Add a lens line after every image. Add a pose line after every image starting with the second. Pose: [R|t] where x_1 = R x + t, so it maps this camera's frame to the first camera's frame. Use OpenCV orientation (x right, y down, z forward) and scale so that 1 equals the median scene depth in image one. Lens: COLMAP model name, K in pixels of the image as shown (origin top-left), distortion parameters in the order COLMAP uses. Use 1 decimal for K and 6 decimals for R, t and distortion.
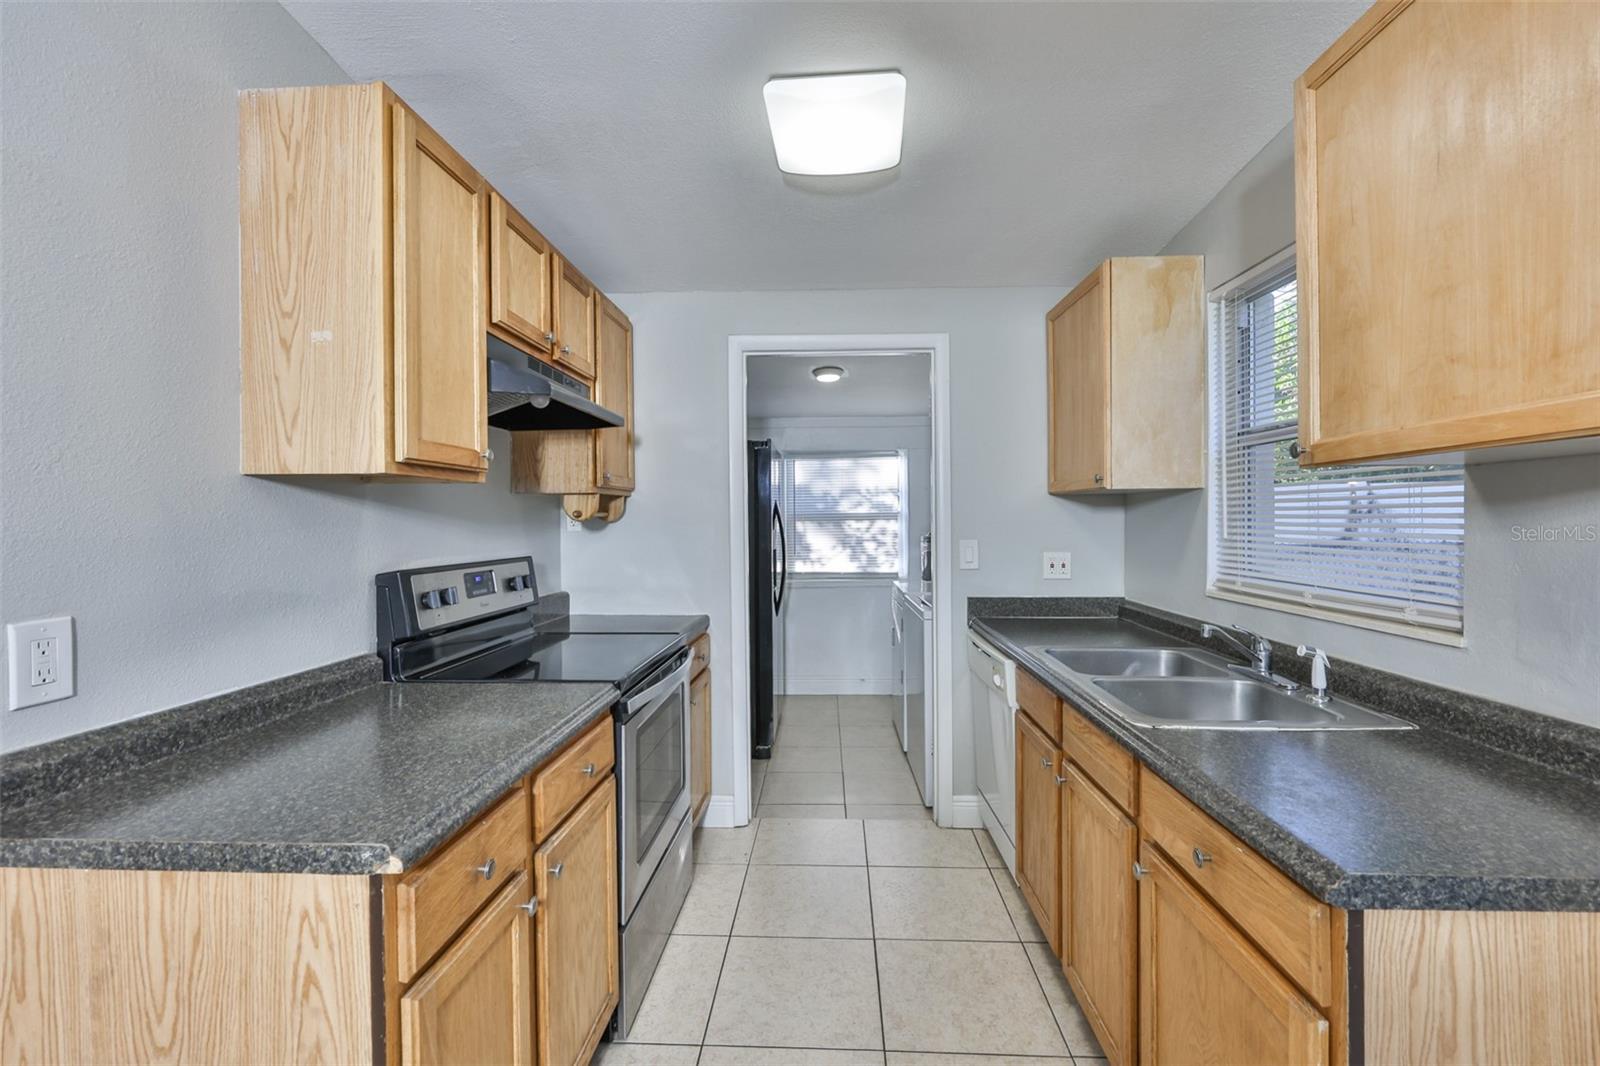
lens RADIAL K [[686.1, 0, 808.7], [0, 686.1, 529.0], [0, 0, 1]] dist [-0.004082, -0.000858]
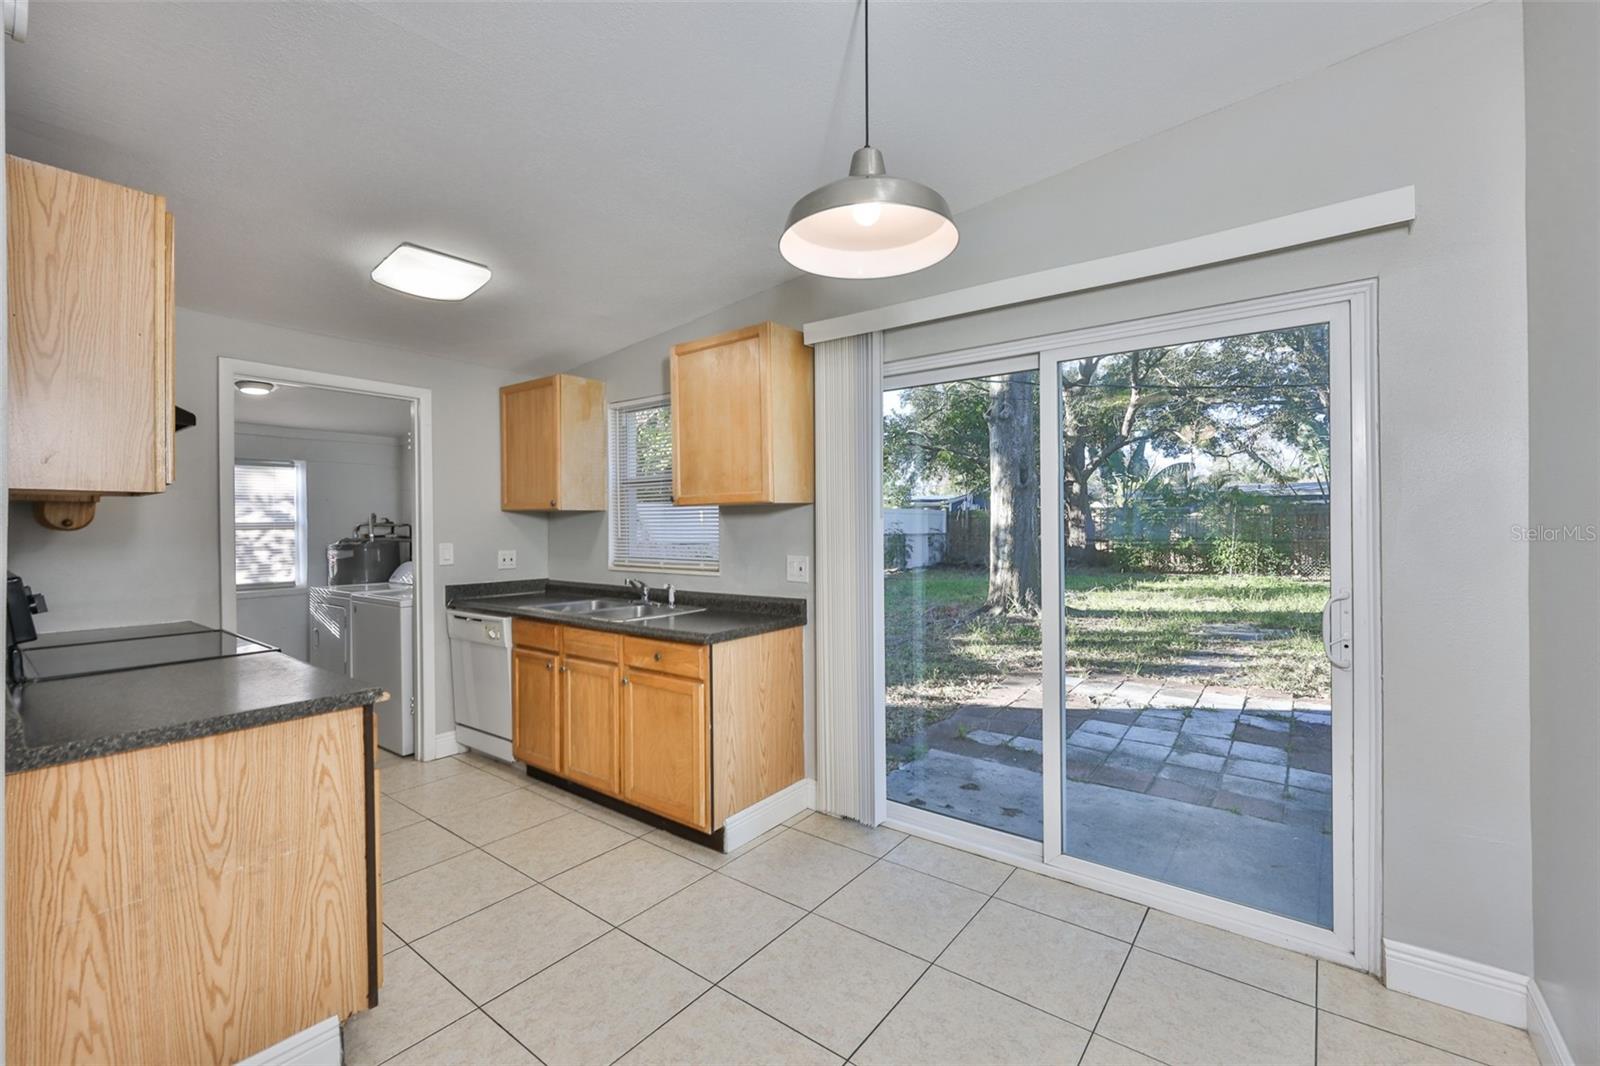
lens RADIAL K [[671.6, 0, 796.7], [0, 671.6, 528.0], [0, 0, 1]] dist [-0.000741, 0.000103]
pose [[0.582625, -0.000984, 0.812740, -0.951188], [0.012146, 0.999898, -0.007496, 0.011245], [-0.812650, 0.014239, 0.582578, -0.736686]]
